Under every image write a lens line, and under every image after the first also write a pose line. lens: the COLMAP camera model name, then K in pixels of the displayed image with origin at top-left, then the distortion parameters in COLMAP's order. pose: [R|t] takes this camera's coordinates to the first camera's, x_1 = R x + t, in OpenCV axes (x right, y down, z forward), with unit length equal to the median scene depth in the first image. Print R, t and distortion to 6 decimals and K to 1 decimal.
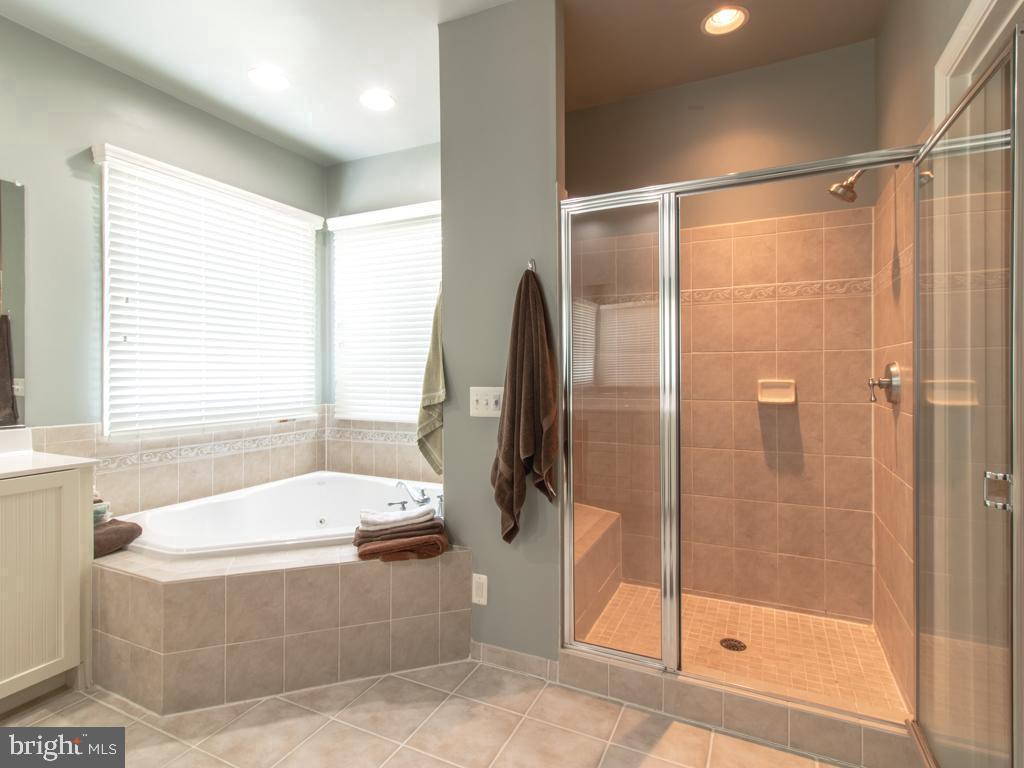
lens RADIAL K [[530.1, 0, 504.9], [0, 530.1, 368.7], [0, 0, 1]] dist [0.006564, 0.000966]
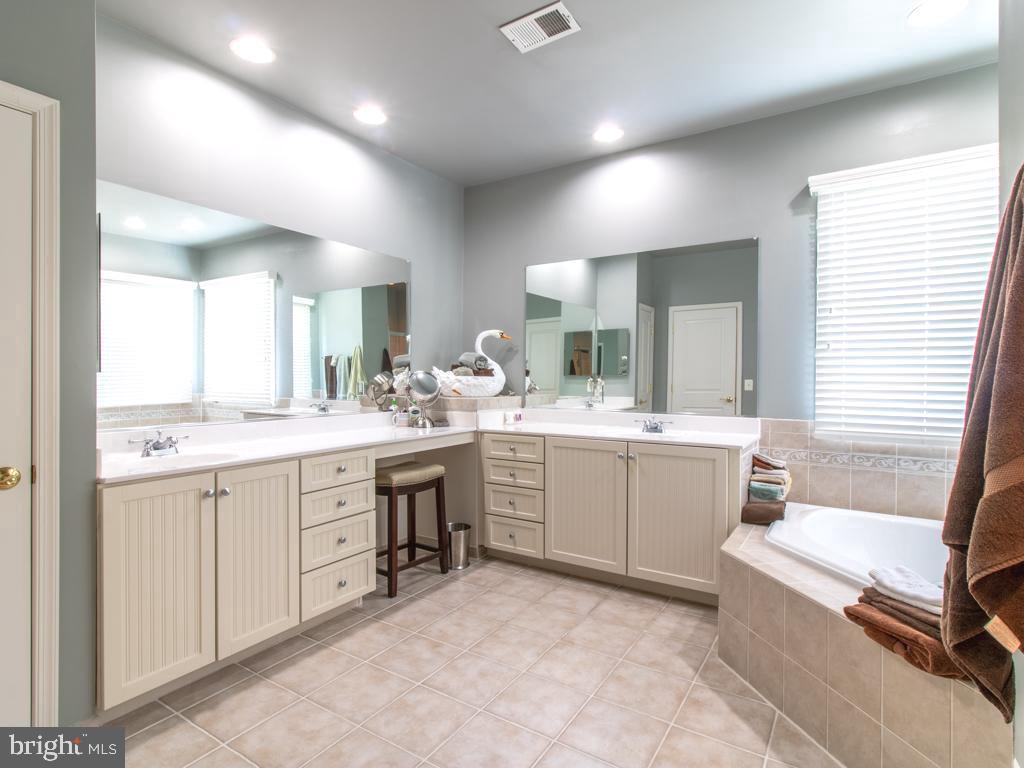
lens RADIAL K [[530.1, 0, 504.9], [0, 530.1, 368.7], [0, 0, 1]] dist [0.006564, 0.000966]
pose [[-0.114617, -0.009408, -0.993365, 0.470523], [0.003843, 0.999943, -0.009914, -0.001355], [0.993402, -0.004954, -0.114575, 0.486363]]
